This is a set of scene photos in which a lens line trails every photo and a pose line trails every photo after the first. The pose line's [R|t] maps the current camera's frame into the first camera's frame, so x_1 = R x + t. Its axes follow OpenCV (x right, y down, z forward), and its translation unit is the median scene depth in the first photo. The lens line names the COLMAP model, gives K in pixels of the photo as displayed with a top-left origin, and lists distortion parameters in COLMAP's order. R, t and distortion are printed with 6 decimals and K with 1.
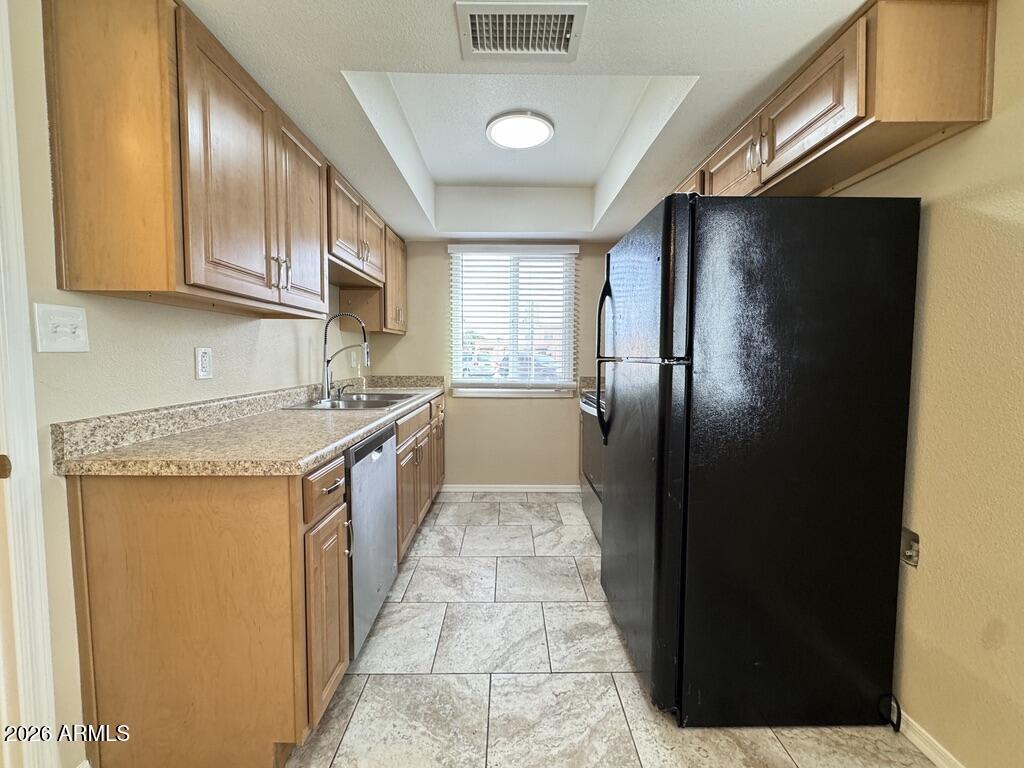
lens RADIAL K [[420.3, 0, 510.8], [0, 420.3, 380.4], [0, 0, 1]] dist [-0.001065, -0.000248]
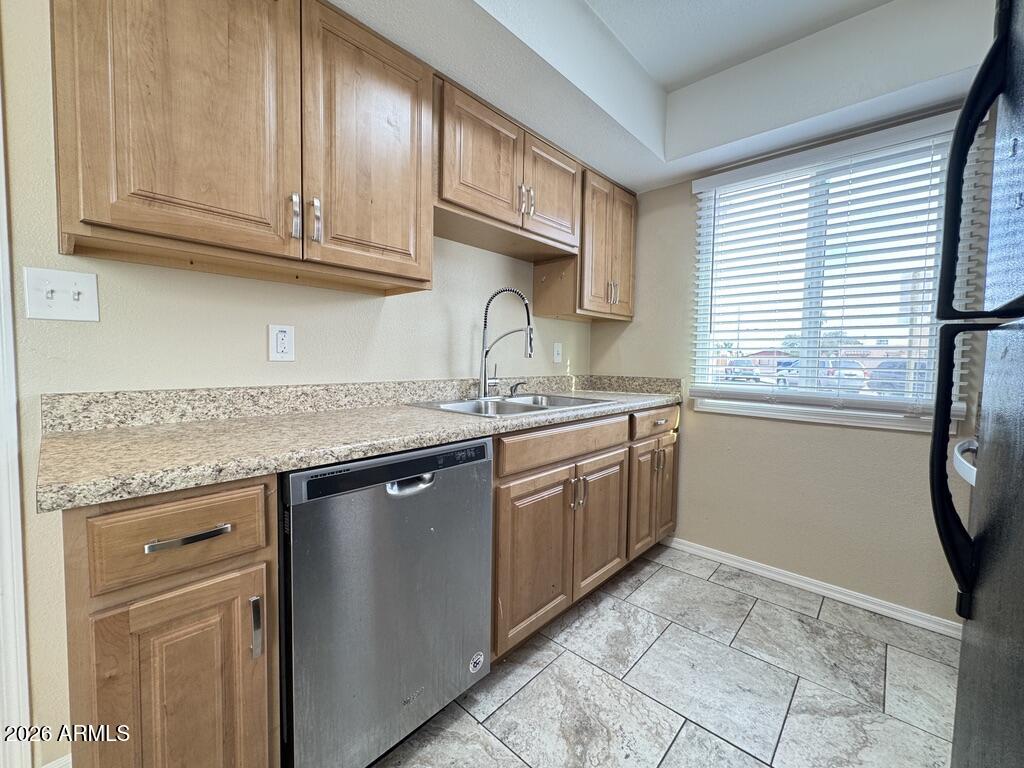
lens RADIAL K [[420.3, 0, 510.8], [0, 420.3, 380.4], [0, 0, 1]] dist [-0.001065, -0.000248]
pose [[0.728174, 0.042050, -0.684102, 0.128194], [-0.052867, 0.998588, 0.005107, 0.004072], [0.683351, 0.032448, 0.729369, 0.387362]]
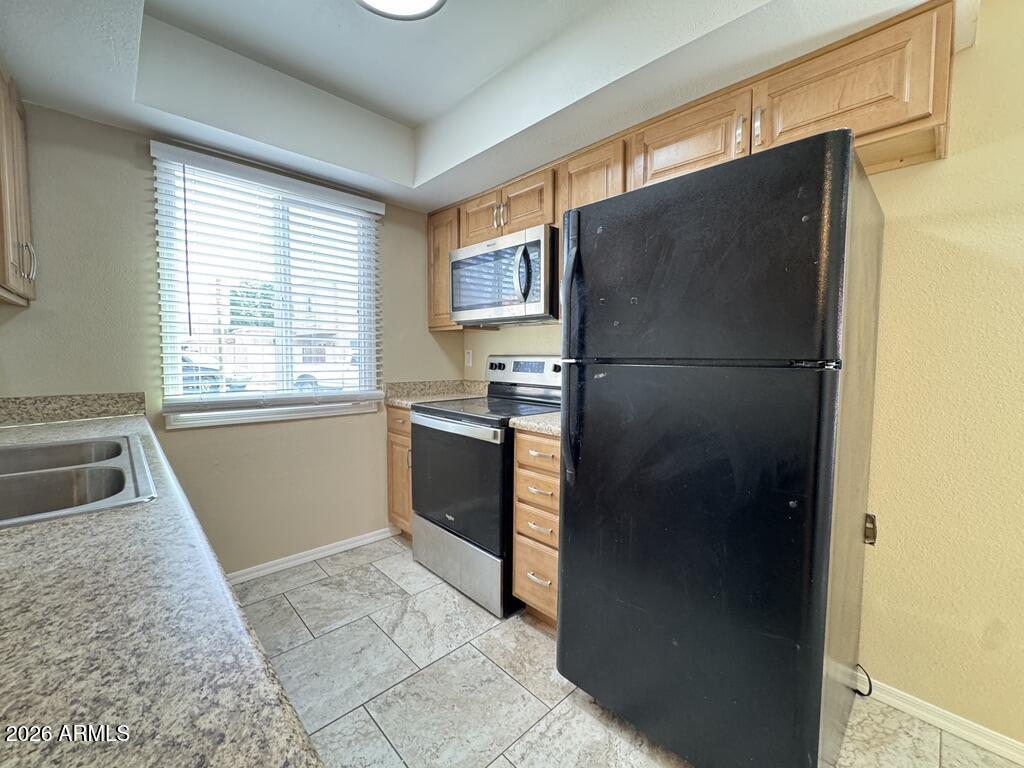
lens RADIAL K [[420.3, 0, 510.8], [0, 420.3, 380.4], [0, 0, 1]] dist [-0.001065, -0.000248]
pose [[0.727887, -0.036967, 0.684700, -0.225347], [0.034723, 0.999252, 0.017036, -0.022230], [-0.684818, 0.011375, 0.728626, 0.376412]]
